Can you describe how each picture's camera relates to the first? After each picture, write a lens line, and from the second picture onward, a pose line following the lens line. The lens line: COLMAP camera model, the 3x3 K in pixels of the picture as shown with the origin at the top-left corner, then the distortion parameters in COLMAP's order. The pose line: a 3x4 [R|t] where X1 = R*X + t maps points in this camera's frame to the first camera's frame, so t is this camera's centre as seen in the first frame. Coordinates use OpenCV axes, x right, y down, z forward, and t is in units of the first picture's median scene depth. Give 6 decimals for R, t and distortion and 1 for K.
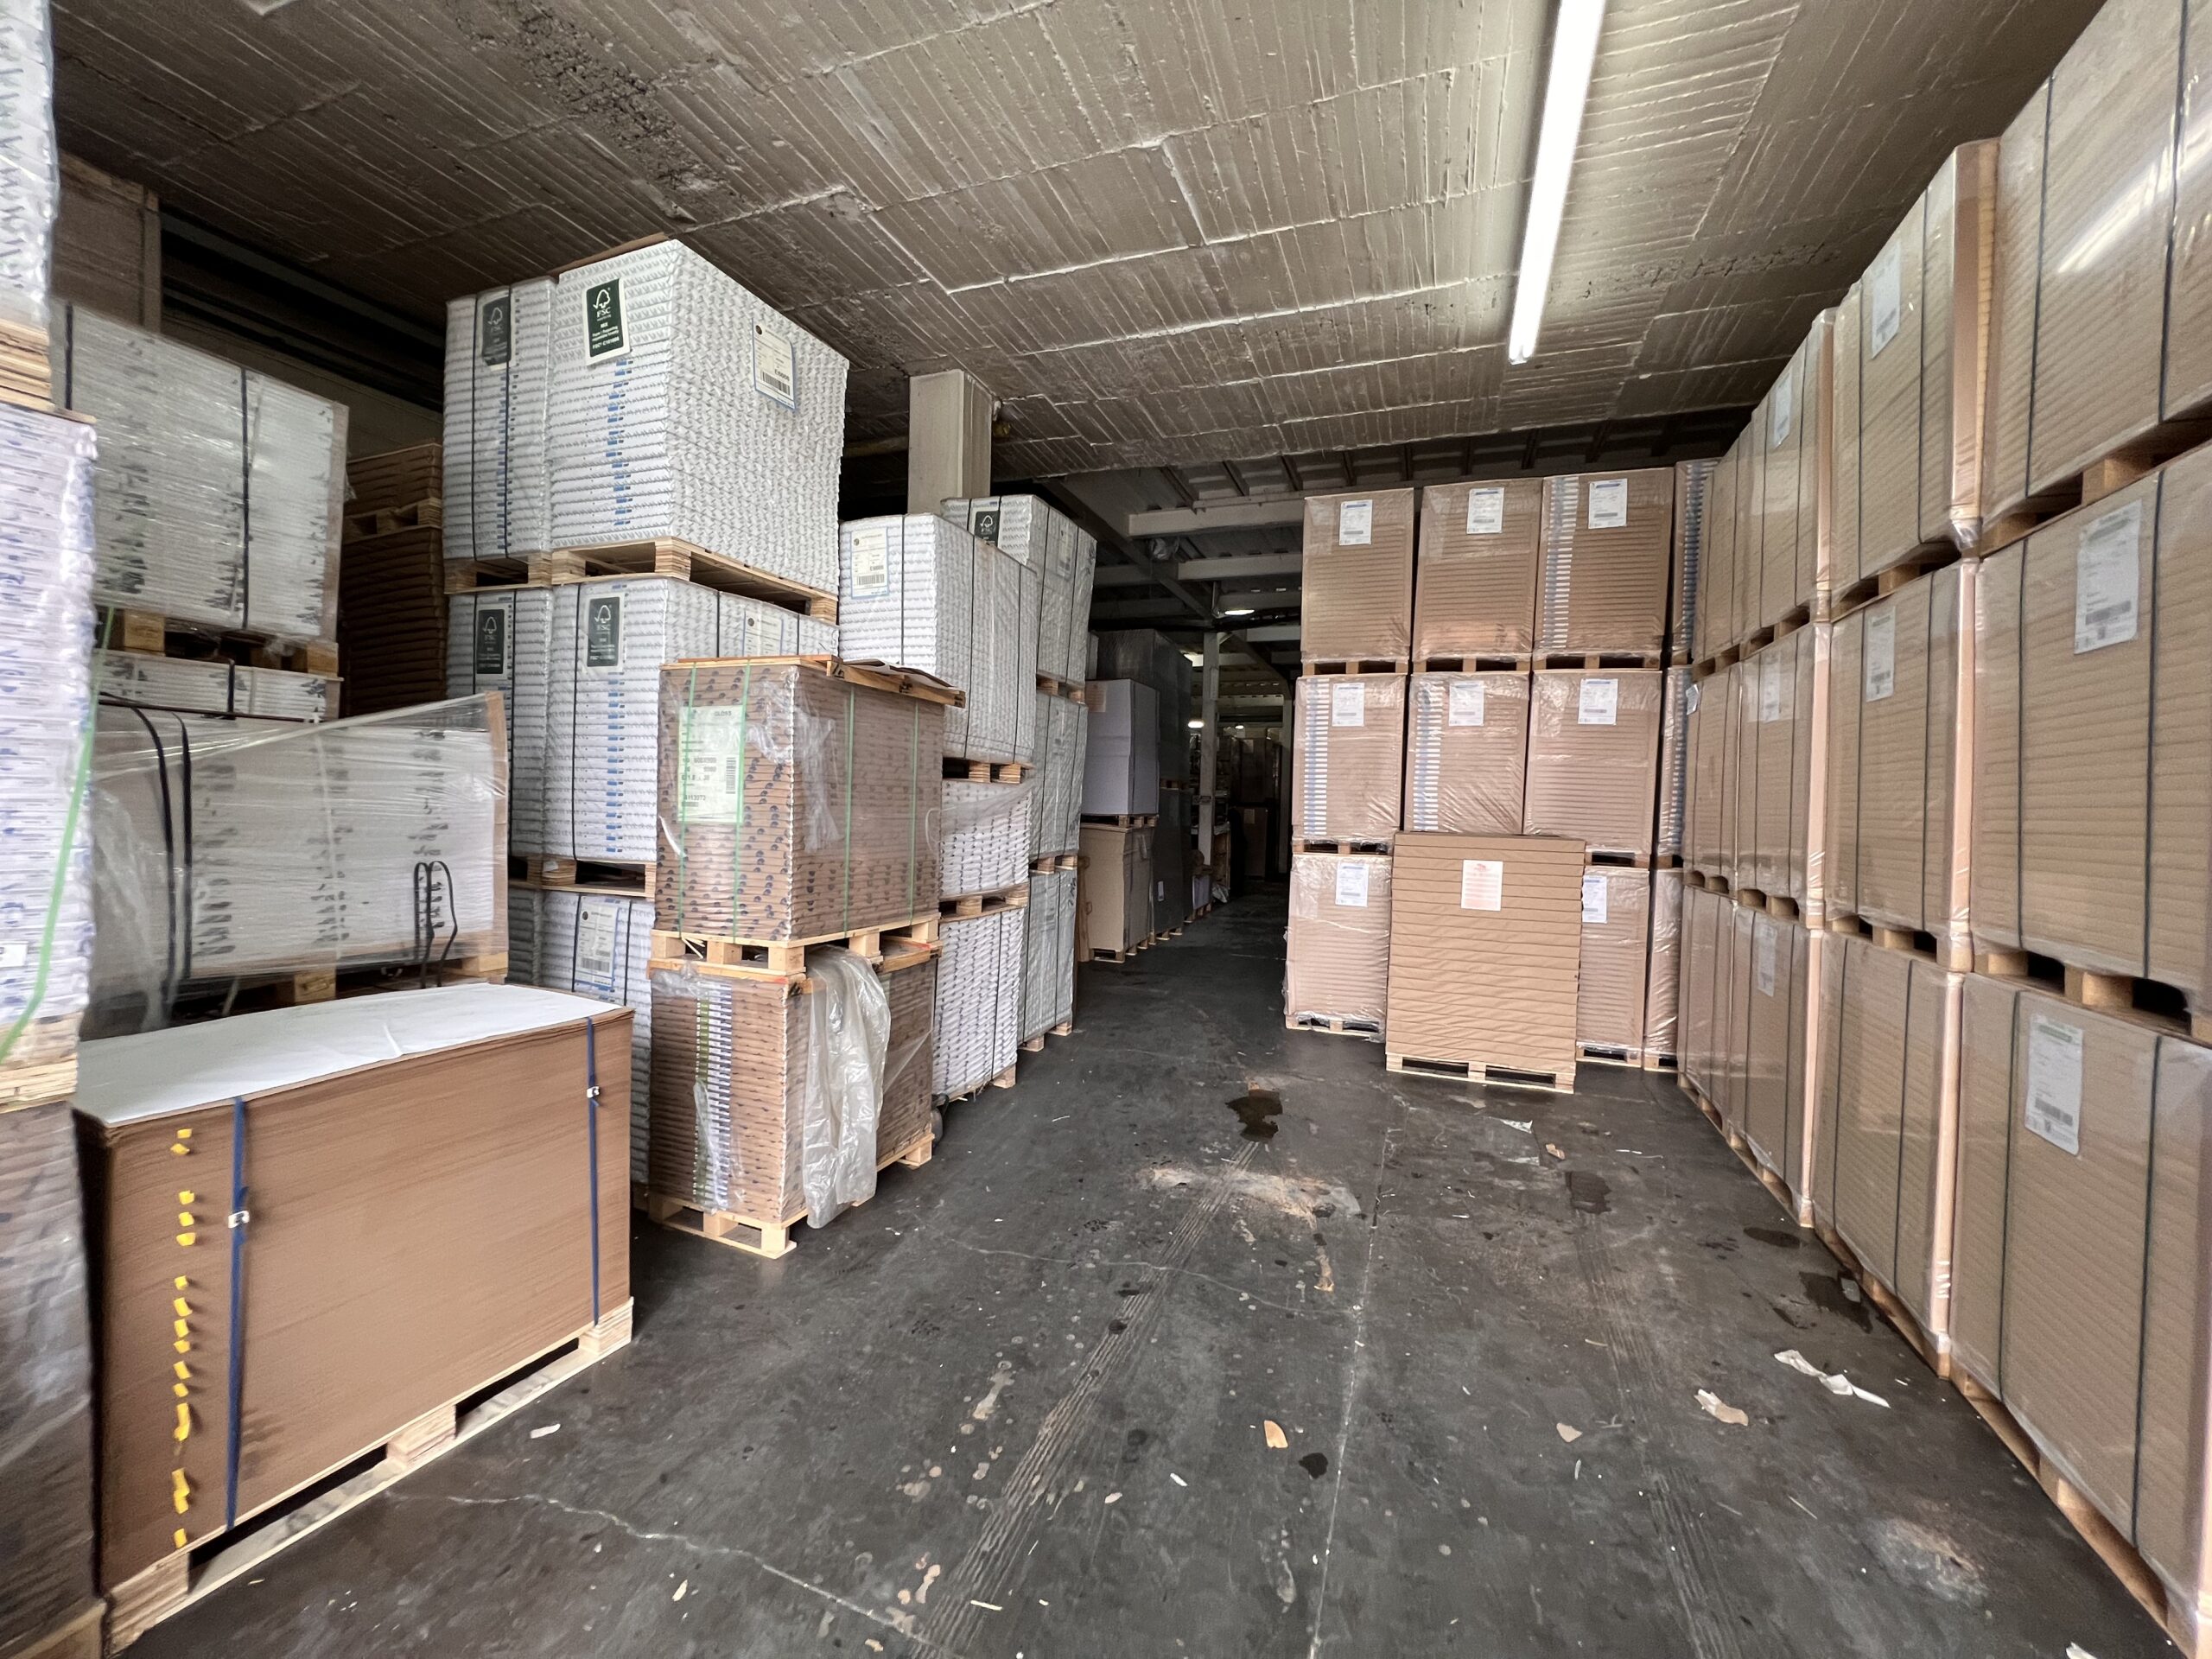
lens RADIAL K [[887.6, 0, 1100.3], [0, 887.6, 822.6], [0, 0, 1]] dist [-0.001304, 0.000397]
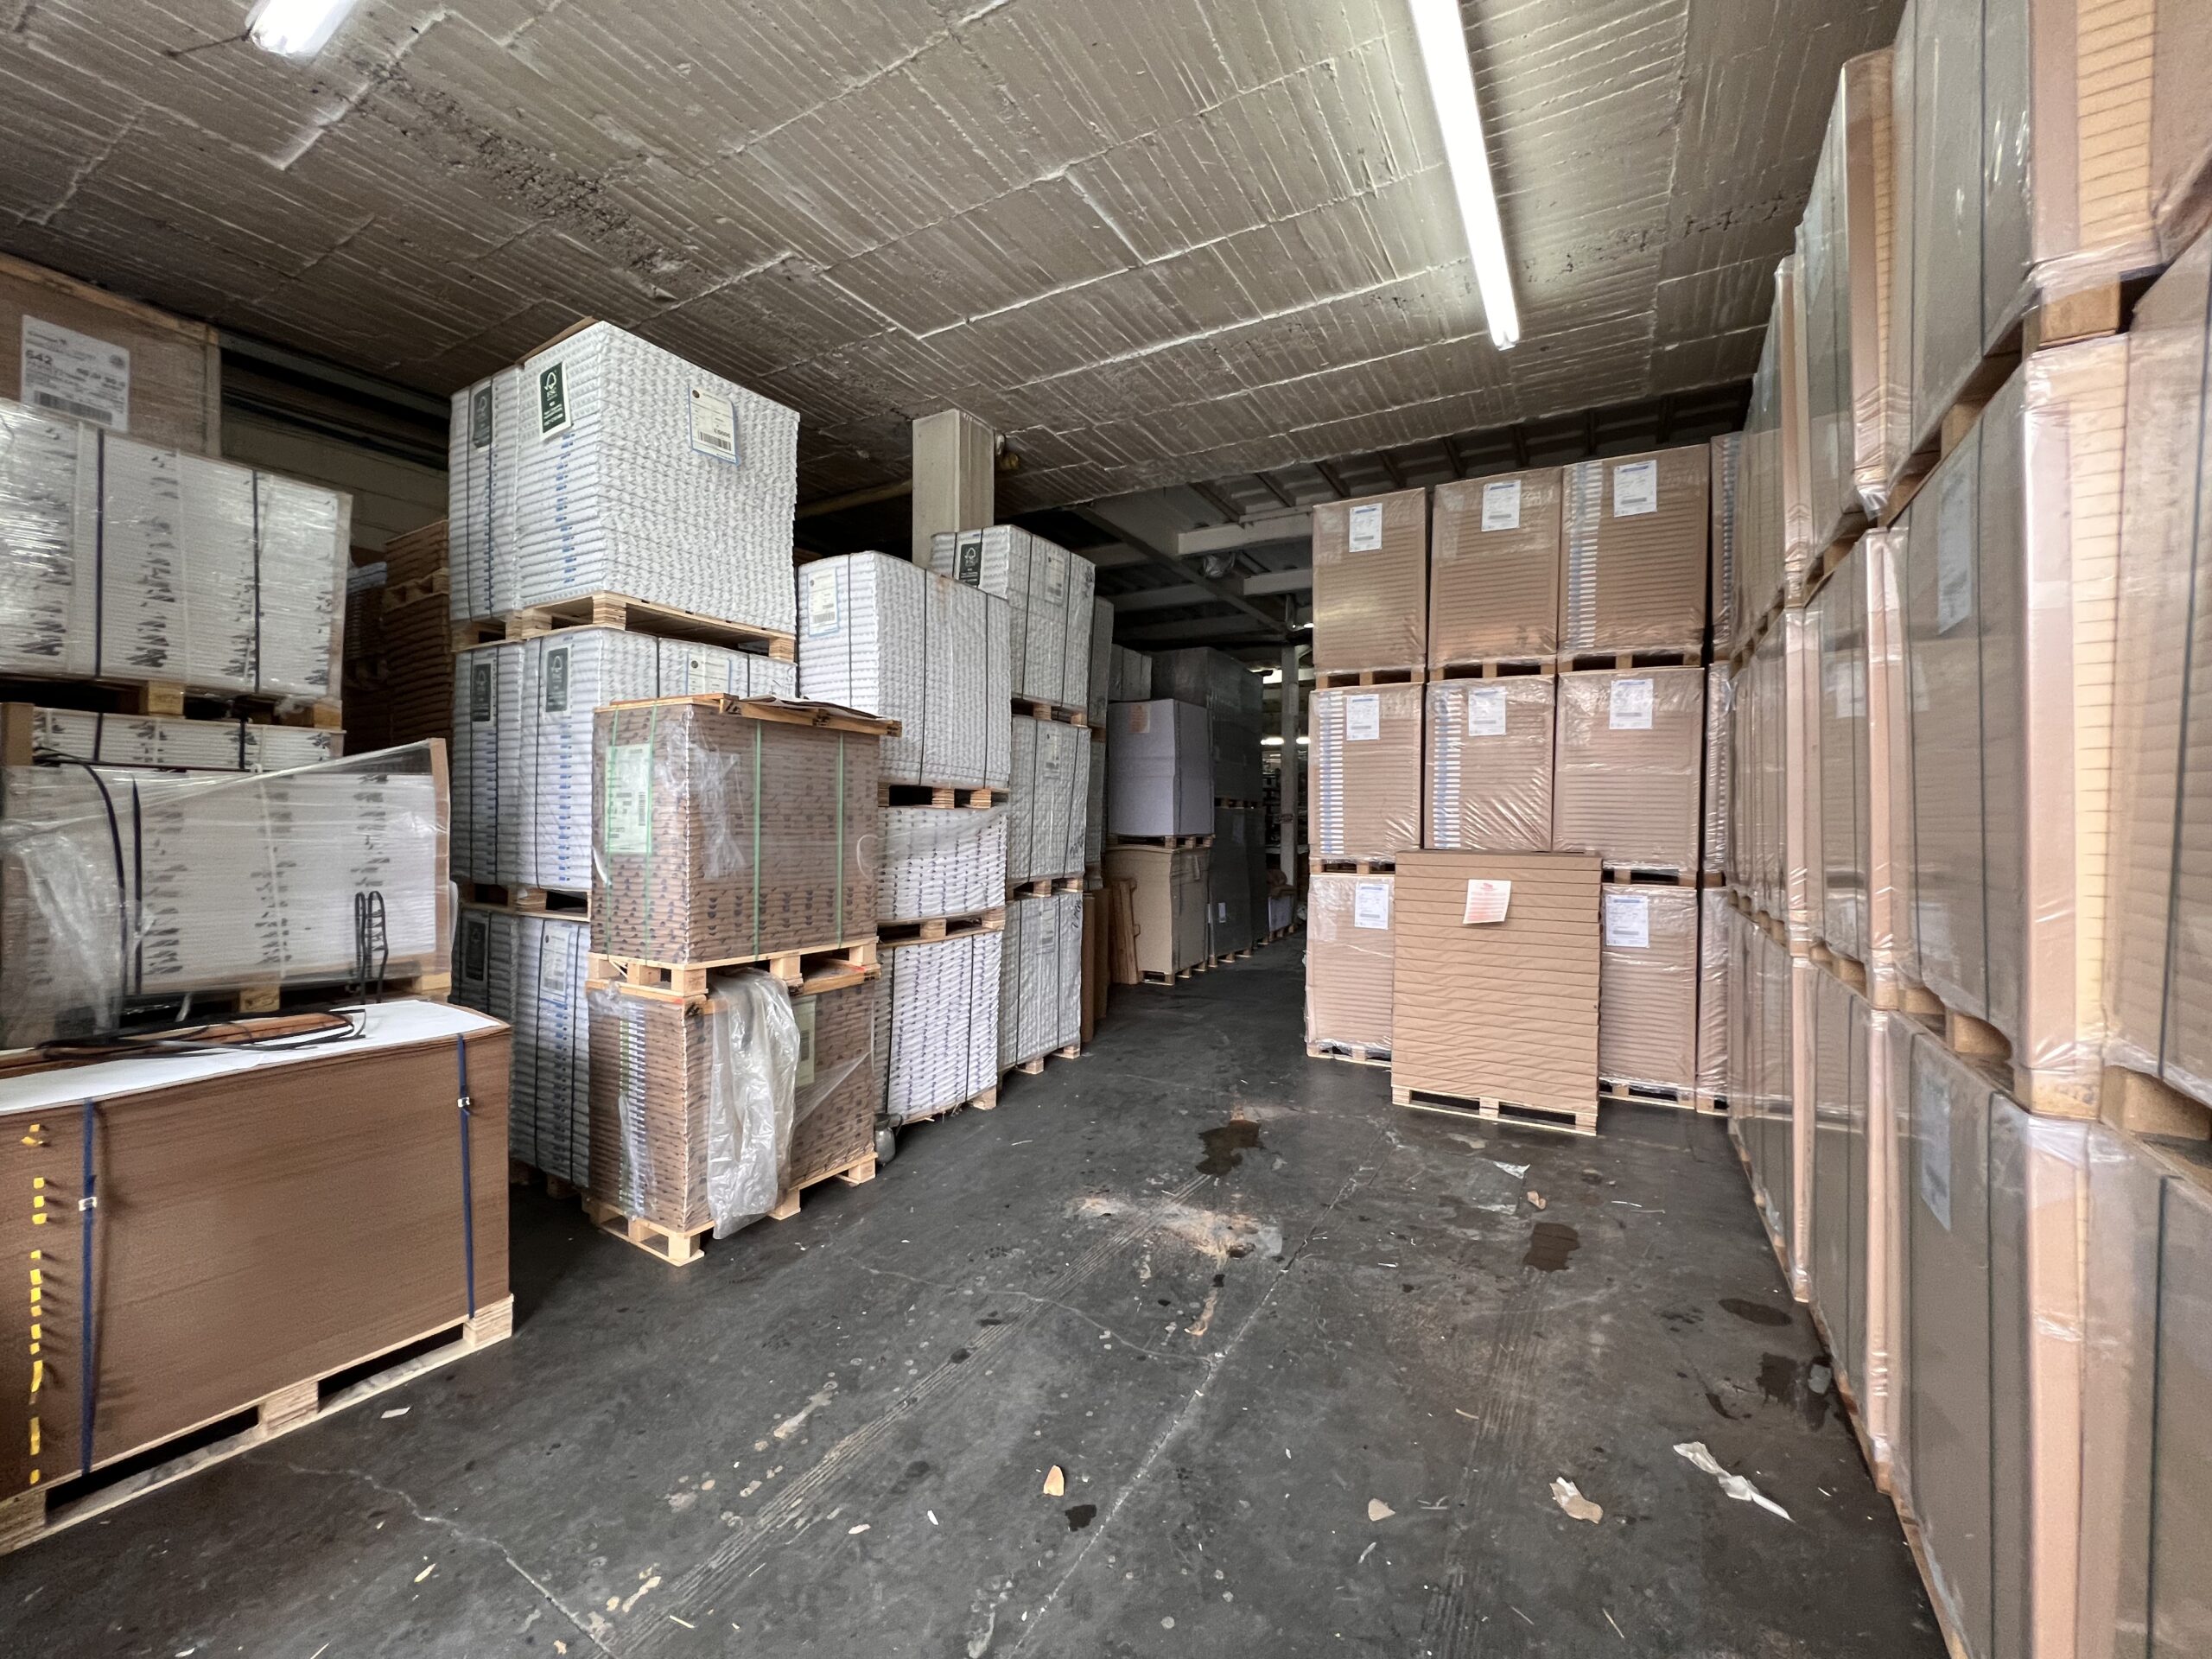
lens RADIAL K [[887.6, 0, 1098.7], [0, 887.6, 823.0], [0, 0, 1]] dist [-0.001304, 0.000397]
pose [[0.987382, -0.018815, -0.157236, 0.247482], [0.015304, 0.999606, -0.023509, -0.001915], [0.157616, 0.020806, 0.987281, 0.023519]]
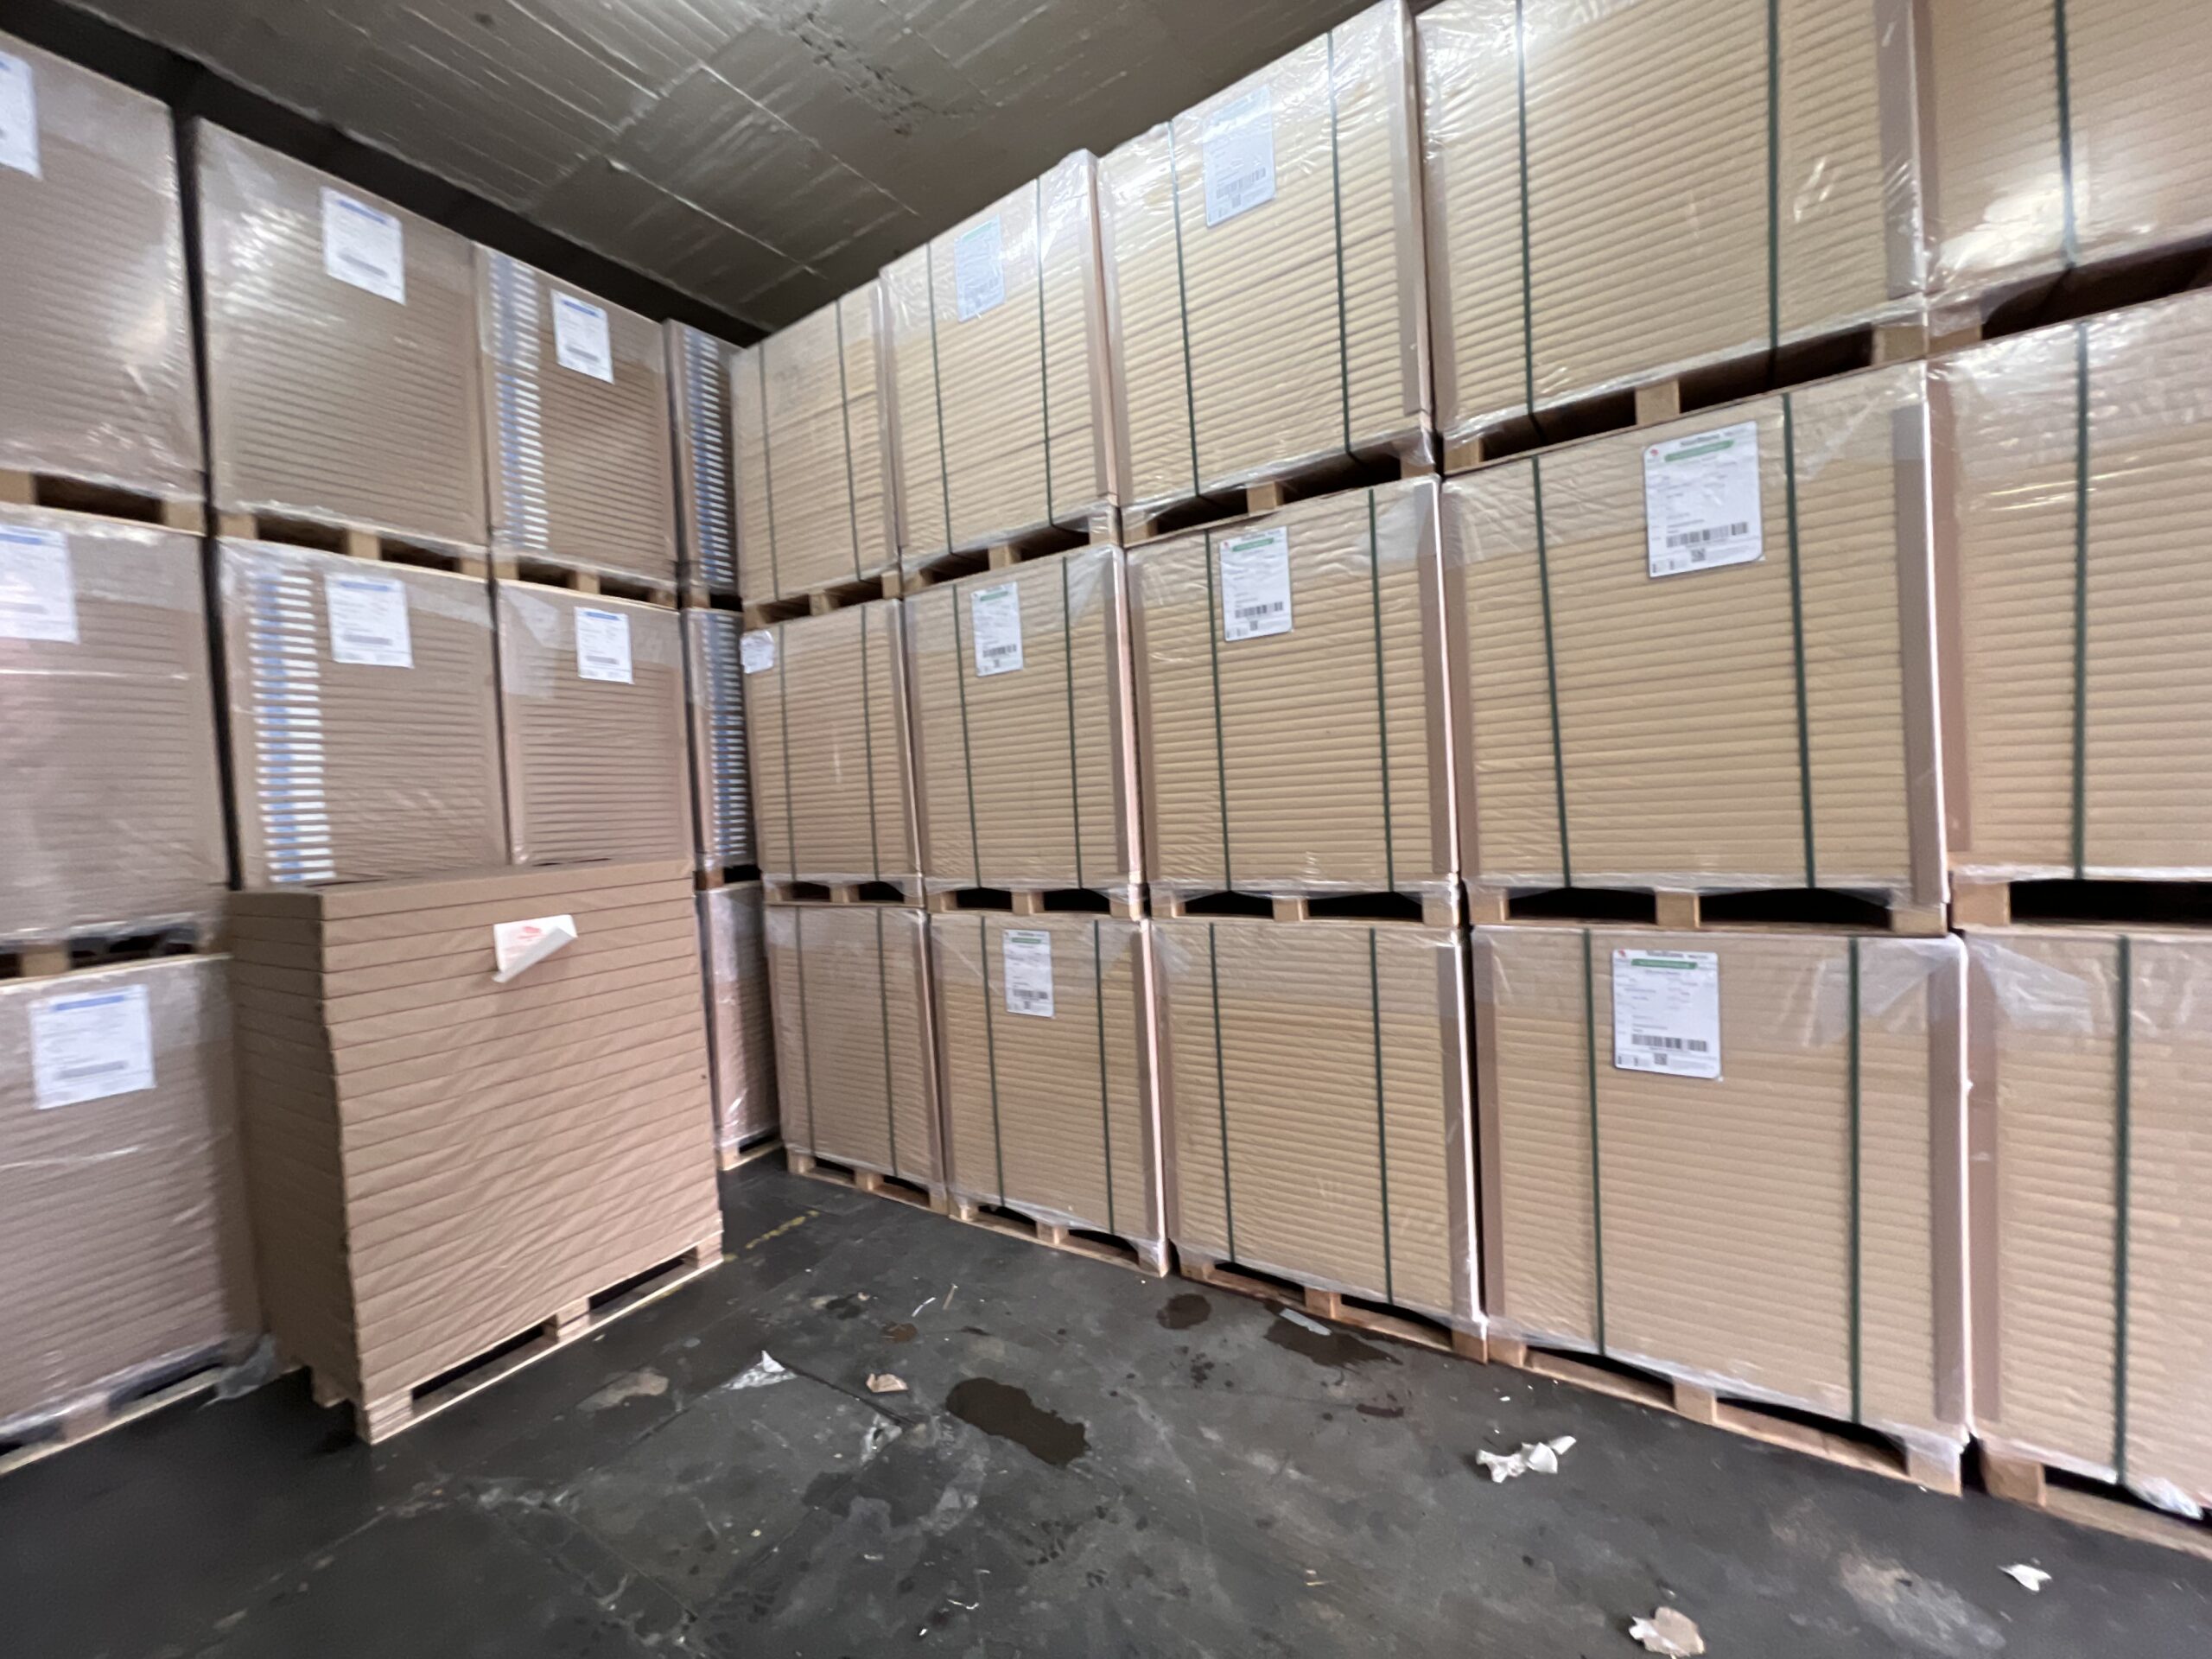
lens RADIAL K [[887.6, 0, 1109.9], [0, 887.6, 824.1], [0, 0, 1]] dist [-0.001304, 0.000397]
pose [[0.206359, -0.069348, 0.976016, 0.000135], [0.089040, 0.994678, 0.051848, -0.012827], [-0.974417, 0.076205, 0.211436, 0.794218]]
